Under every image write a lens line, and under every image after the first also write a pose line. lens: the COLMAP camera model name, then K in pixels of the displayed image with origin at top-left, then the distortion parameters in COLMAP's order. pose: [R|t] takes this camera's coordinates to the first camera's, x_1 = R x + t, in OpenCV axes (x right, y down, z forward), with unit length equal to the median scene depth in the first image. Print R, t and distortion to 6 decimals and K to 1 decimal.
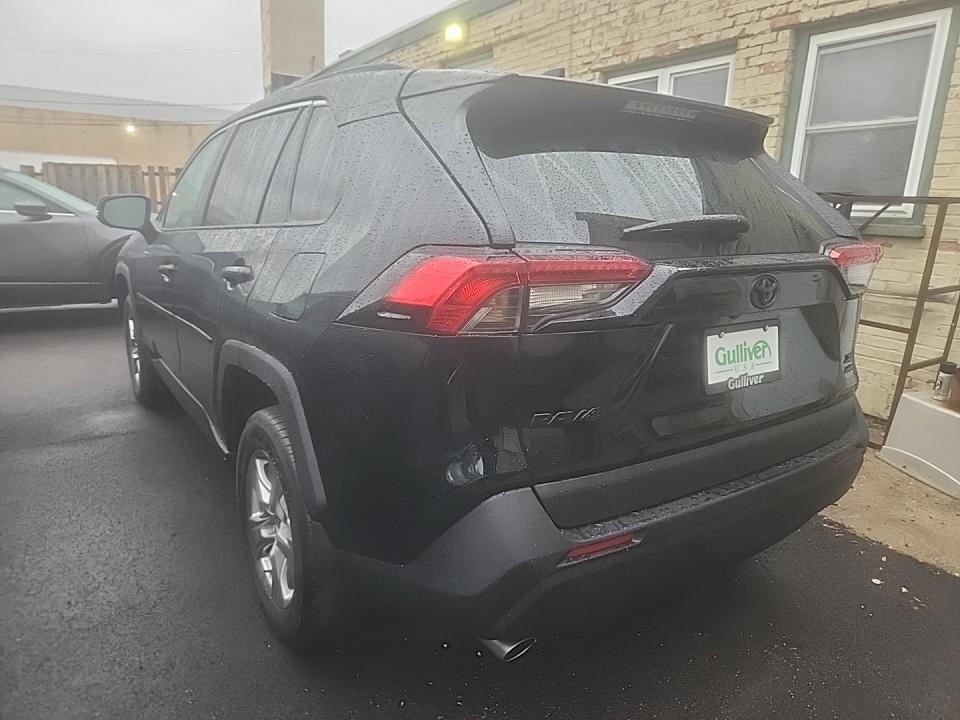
lens RADIAL K [[600.8, 0, 469.5], [0, 600.8, 357.3], [0, 0, 1]] dist [0.052558, -0.025901]
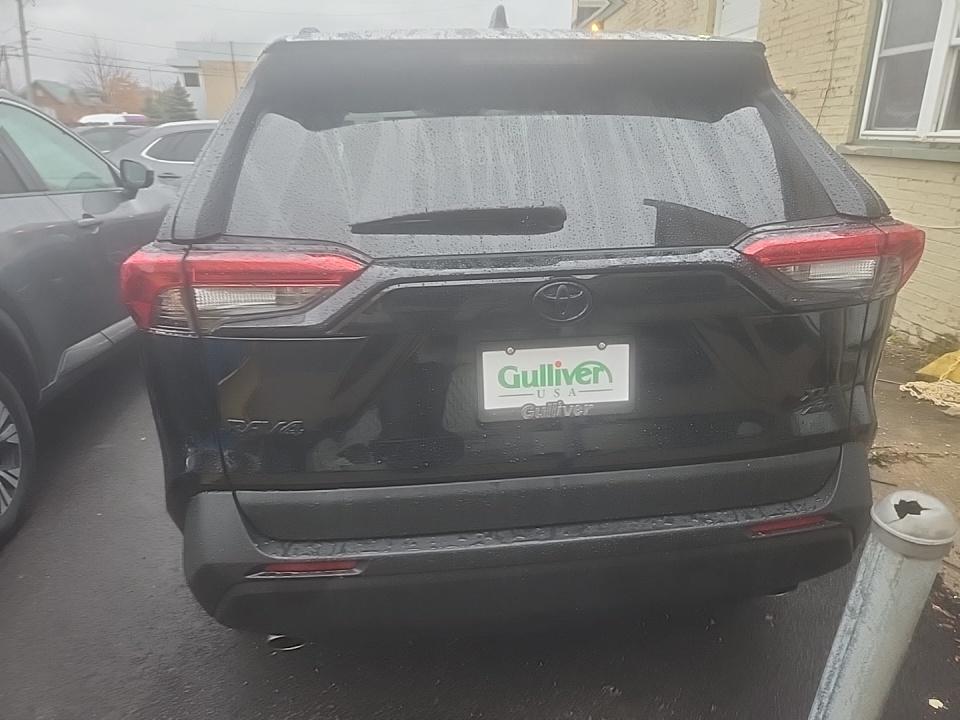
lens RADIAL K [[600.8, 0, 469.5], [0, 600.8, 357.3], [0, 0, 1]] dist [0.052558, -0.025901]
pose [[0.898817, 0.110916, -0.424060, 0.695175], [-0.070587, 0.991454, 0.109710, -0.110650], [0.432604, -0.068676, 0.898965, 0.253302]]
